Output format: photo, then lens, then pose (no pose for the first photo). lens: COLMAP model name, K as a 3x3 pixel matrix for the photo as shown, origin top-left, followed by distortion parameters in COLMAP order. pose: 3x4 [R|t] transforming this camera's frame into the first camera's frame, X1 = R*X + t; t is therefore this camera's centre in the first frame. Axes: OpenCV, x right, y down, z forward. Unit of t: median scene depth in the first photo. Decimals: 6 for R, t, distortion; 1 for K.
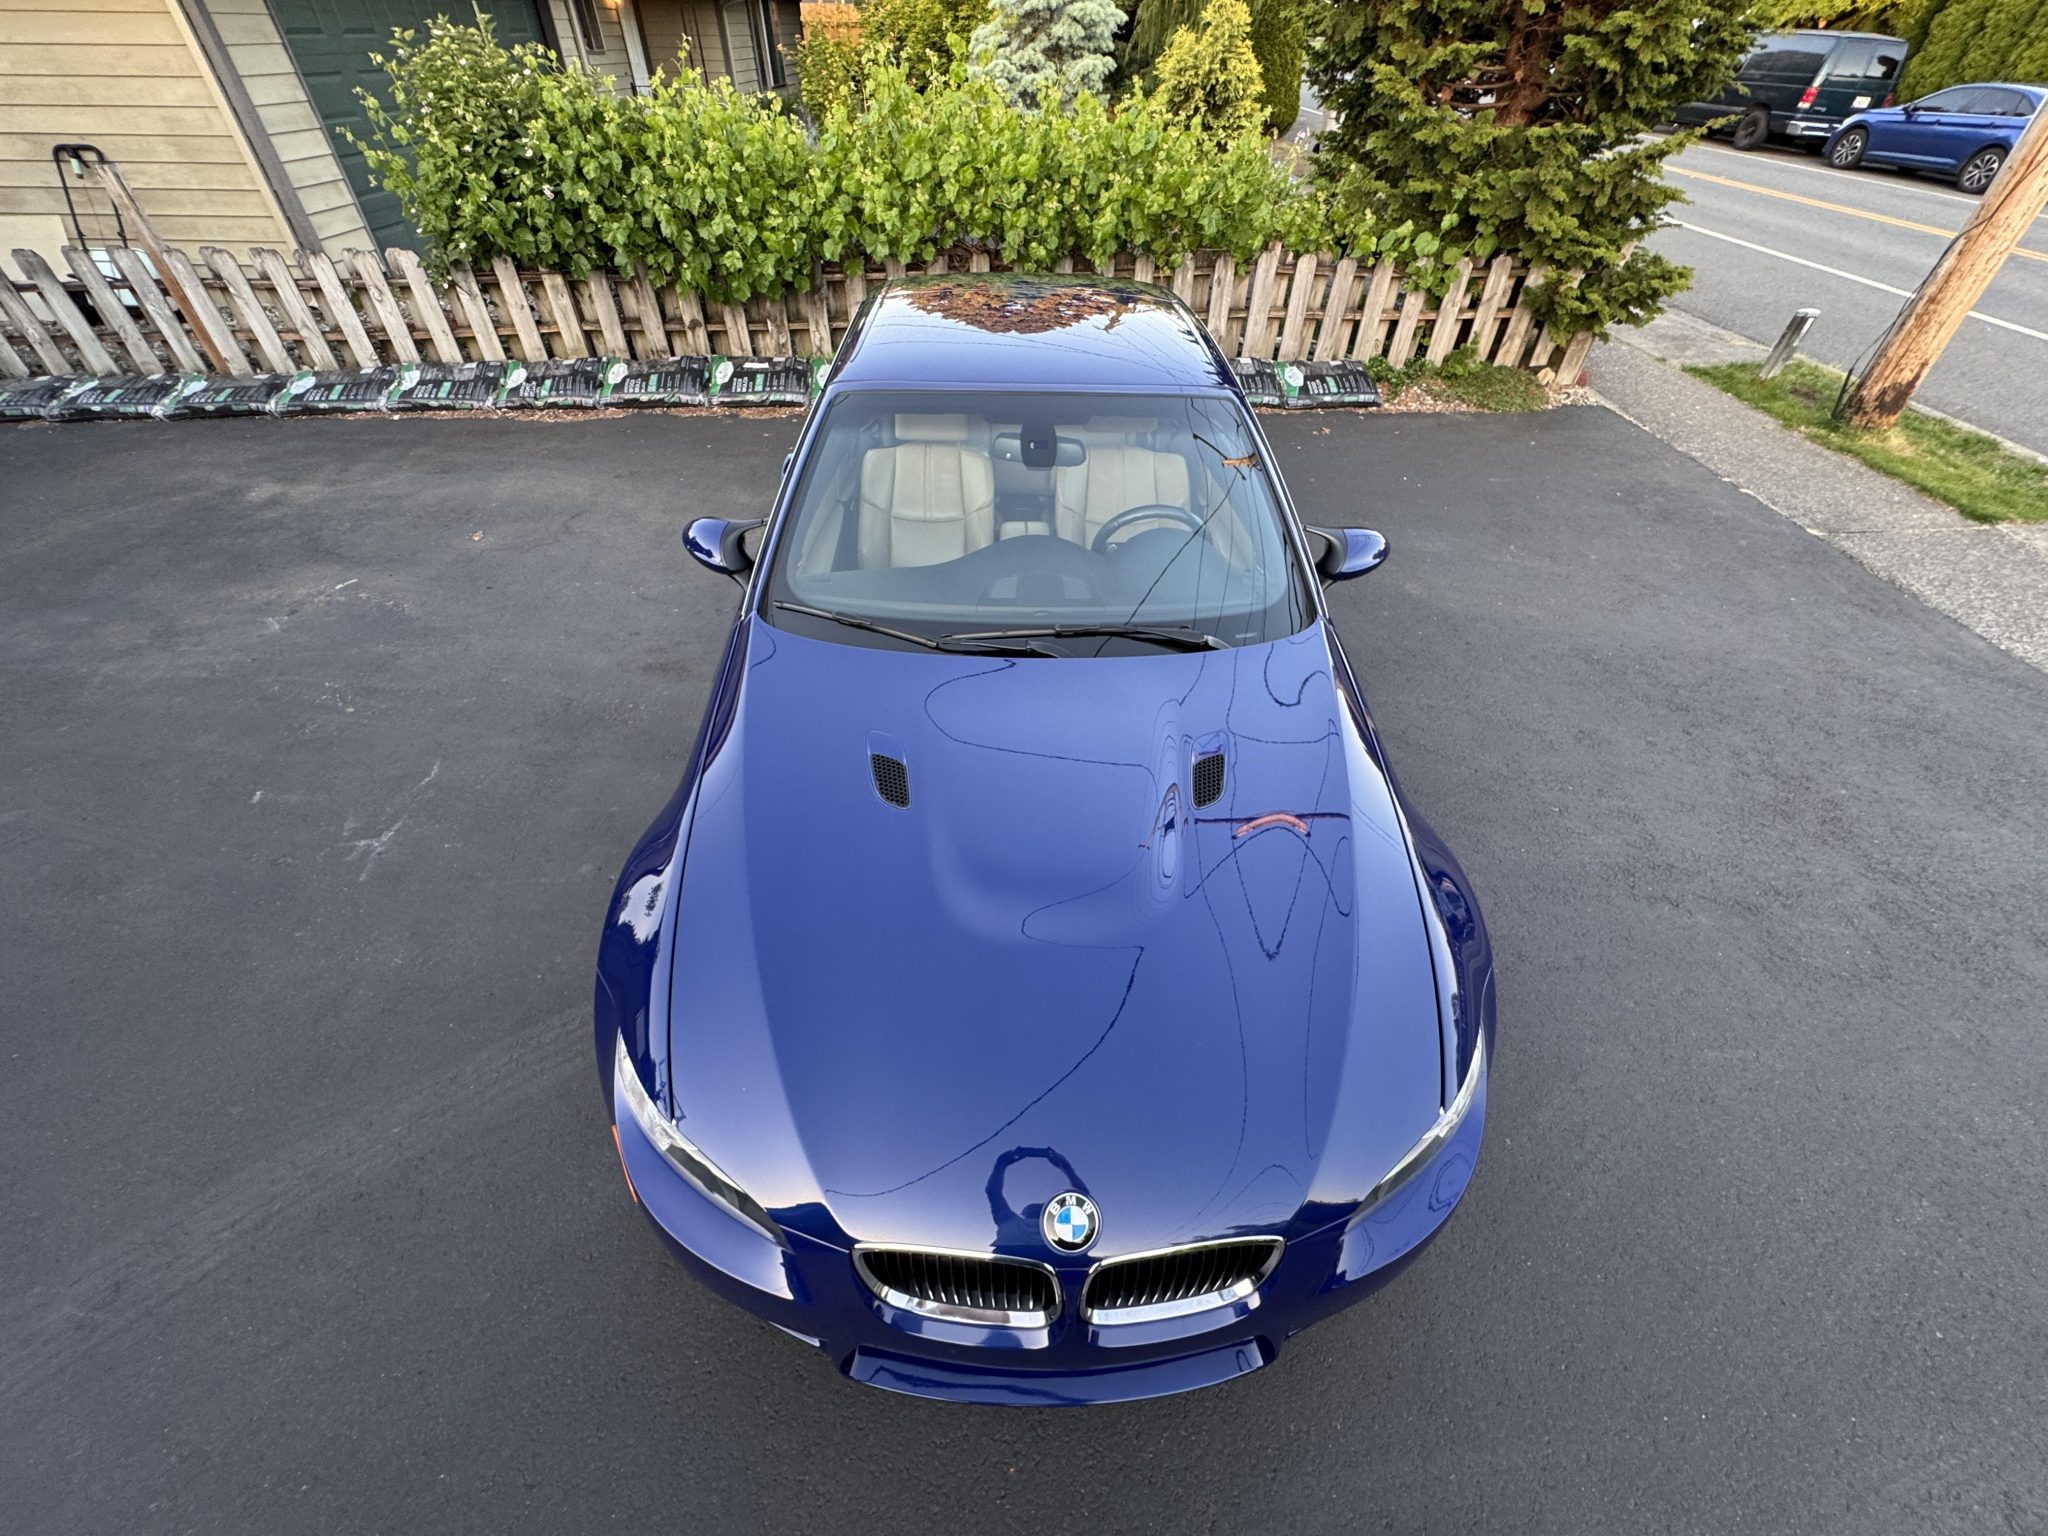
lens RADIAL K [[817.9, 0, 1020.0], [0, 817.9, 762.5], [0, 0, 1]] dist [-0.002264, -0.000276]
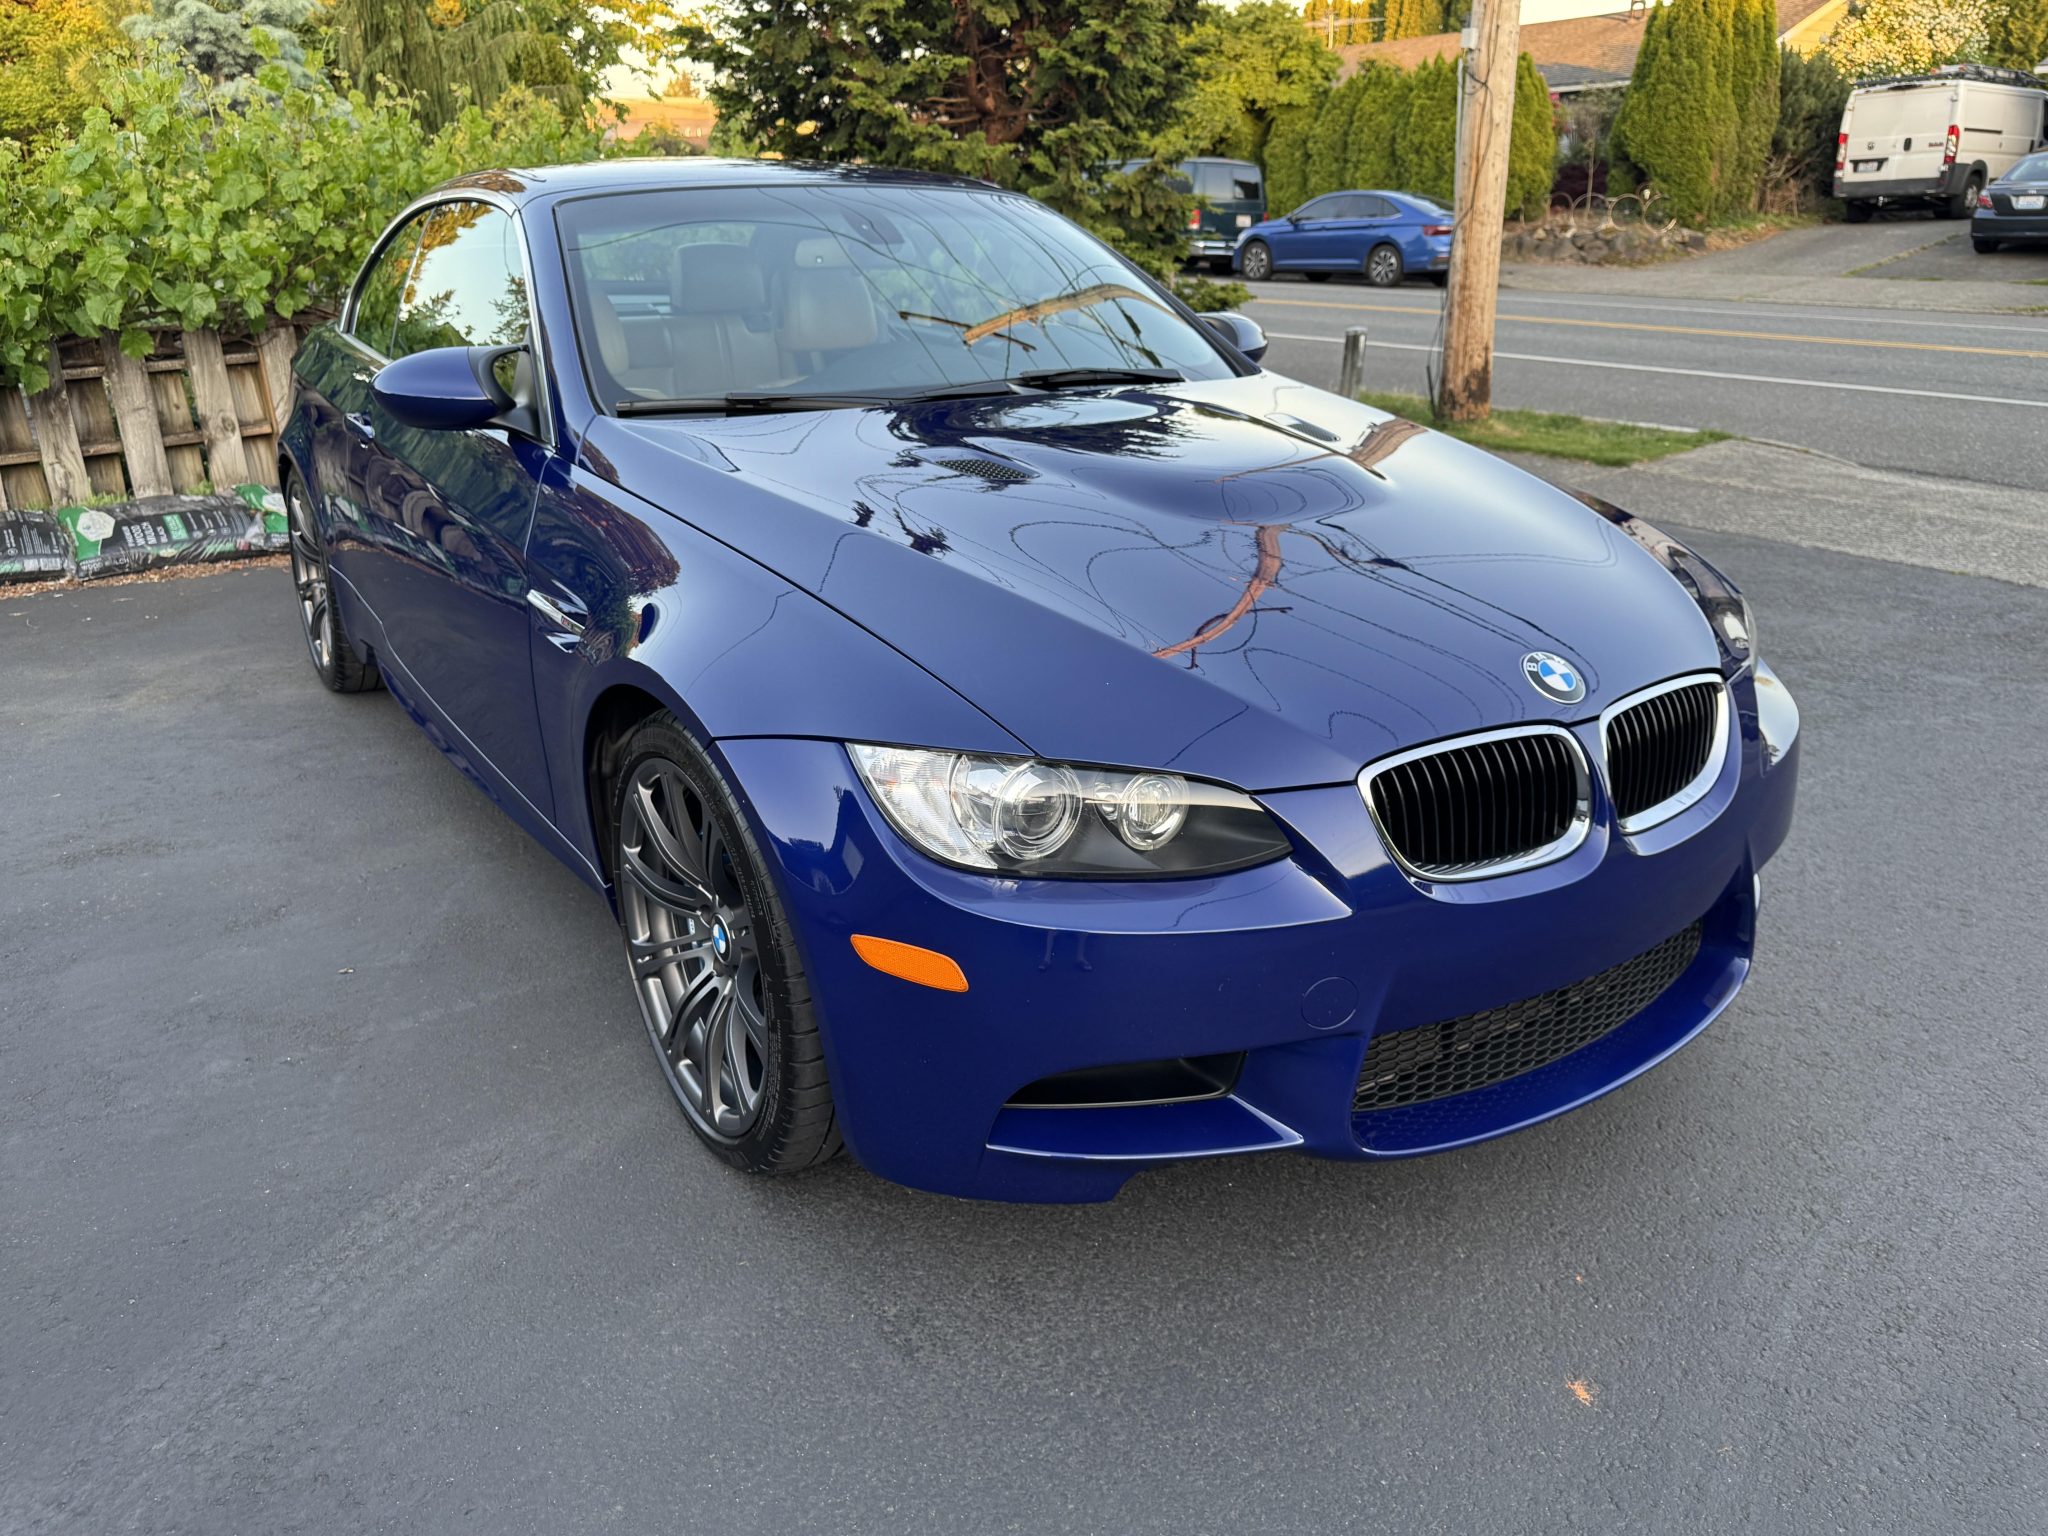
lens RADIAL K [[1491.7, 0, 1024.7], [0, 1491.7, 766.0], [0, 0, 1]] dist [0.003771, -0.007277]
pose [[0.845873, -0.209729, 0.490420, -0.244342], [0.377760, 0.884673, -0.273225, 0.184932], [-0.376558, 0.416374, 0.827548, 0.004308]]
